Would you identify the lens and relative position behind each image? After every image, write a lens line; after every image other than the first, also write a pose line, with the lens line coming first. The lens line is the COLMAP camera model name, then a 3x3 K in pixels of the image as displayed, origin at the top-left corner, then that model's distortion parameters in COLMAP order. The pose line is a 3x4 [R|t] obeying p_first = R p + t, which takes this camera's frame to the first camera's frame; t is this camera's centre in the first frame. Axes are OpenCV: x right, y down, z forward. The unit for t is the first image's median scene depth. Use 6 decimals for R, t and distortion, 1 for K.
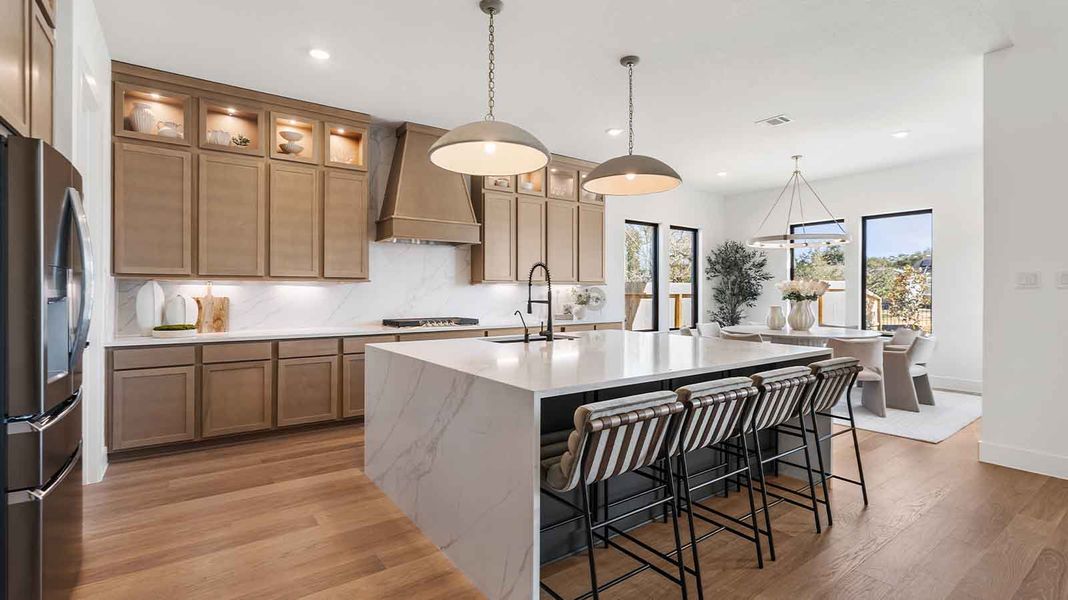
lens RADIAL K [[485.0, 0, 534.0], [0, 485.0, 300.0], [0, 0, 1]] dist [-0.013801, 0.007655]
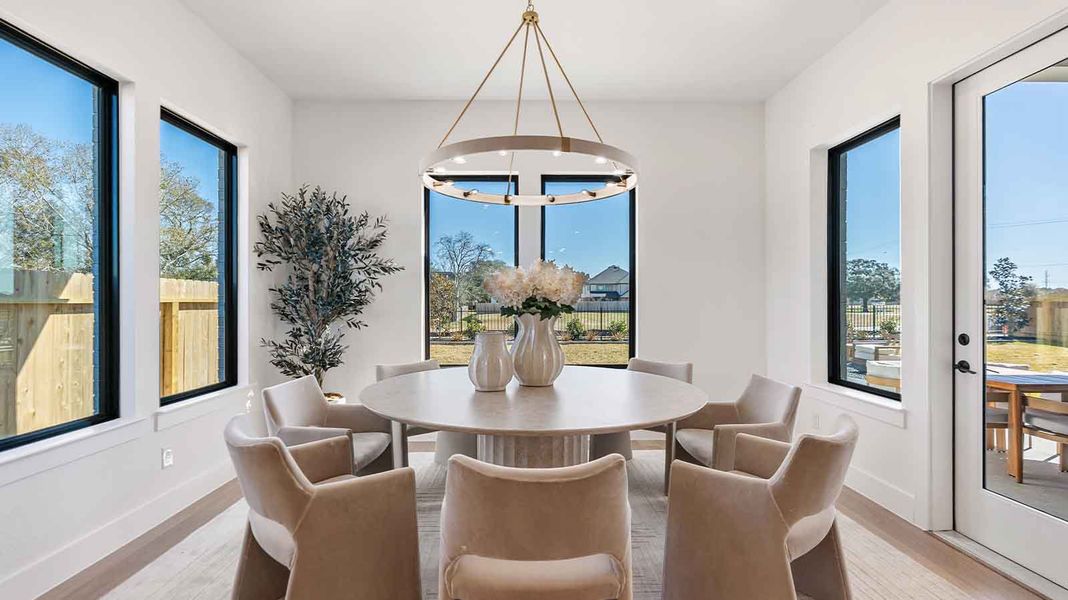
lens RADIAL K [[485.0, 0, 534.0], [0, 485.0, 300.0], [0, 0, 1]] dist [-0.013801, 0.007655]
pose [[0.562288, 0.002539, 0.826938, 0.138338], [0.012440, 0.999856, -0.011530, -0.005837], [-0.826848, 0.016770, 0.562175, 0.557339]]
